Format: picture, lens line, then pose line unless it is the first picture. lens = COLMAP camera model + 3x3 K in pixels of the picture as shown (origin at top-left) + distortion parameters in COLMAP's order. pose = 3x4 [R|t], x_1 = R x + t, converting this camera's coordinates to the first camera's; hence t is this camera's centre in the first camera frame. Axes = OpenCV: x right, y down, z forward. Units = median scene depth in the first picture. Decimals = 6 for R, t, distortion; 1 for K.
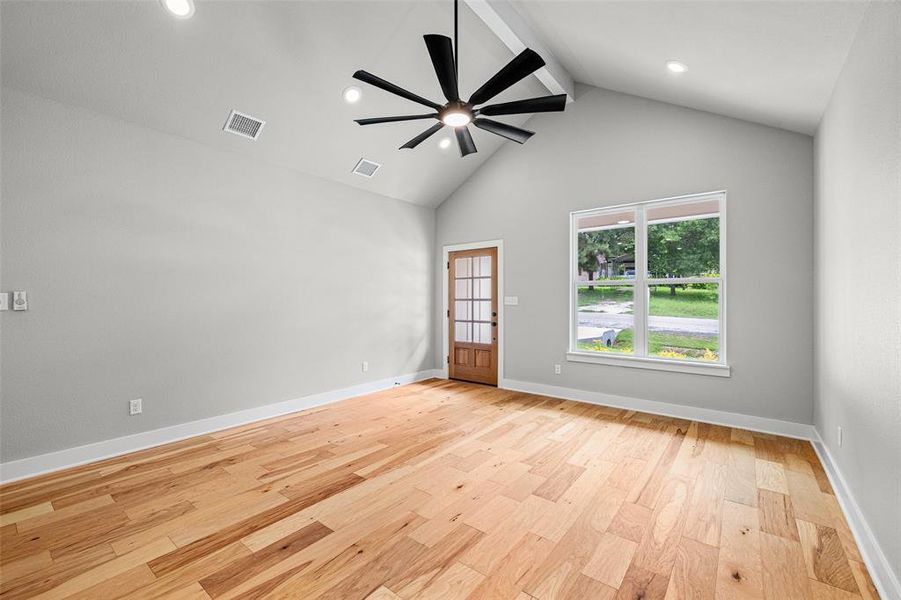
lens RADIAL K [[380.8, 0, 449.1], [0, 380.8, 296.9], [0, 0, 1]] dist [-0.003499, -0.000136]
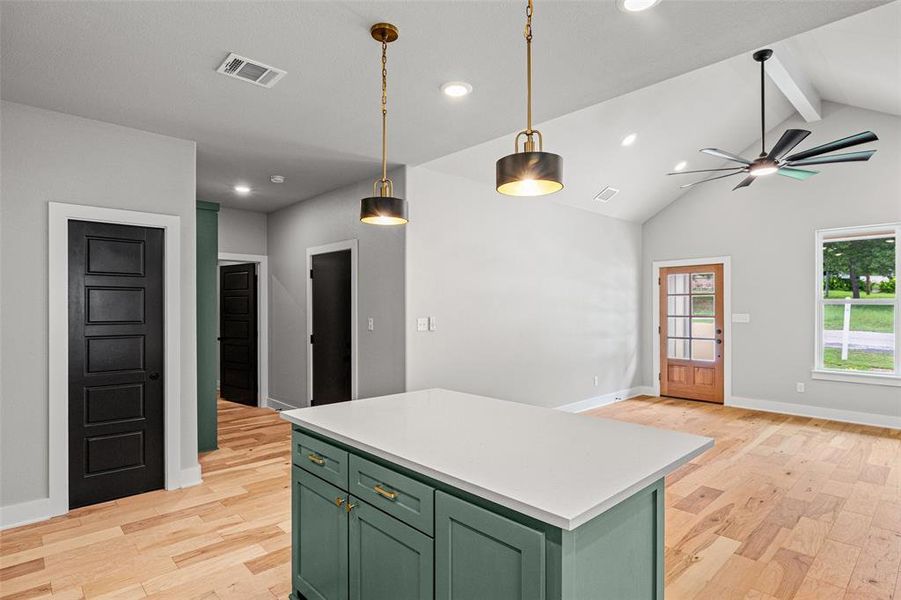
lens RADIAL K [[479.2, 0, 449.5], [0, 479.2, 306.8], [0, 0, 1]] dist [0.000208, -0.001612]
pose [[0.989279, -0.001798, -0.146026, -0.377391], [0.003045, 0.999961, 0.008321, -0.030100], [0.146005, -0.008676, 0.989246, -0.322013]]
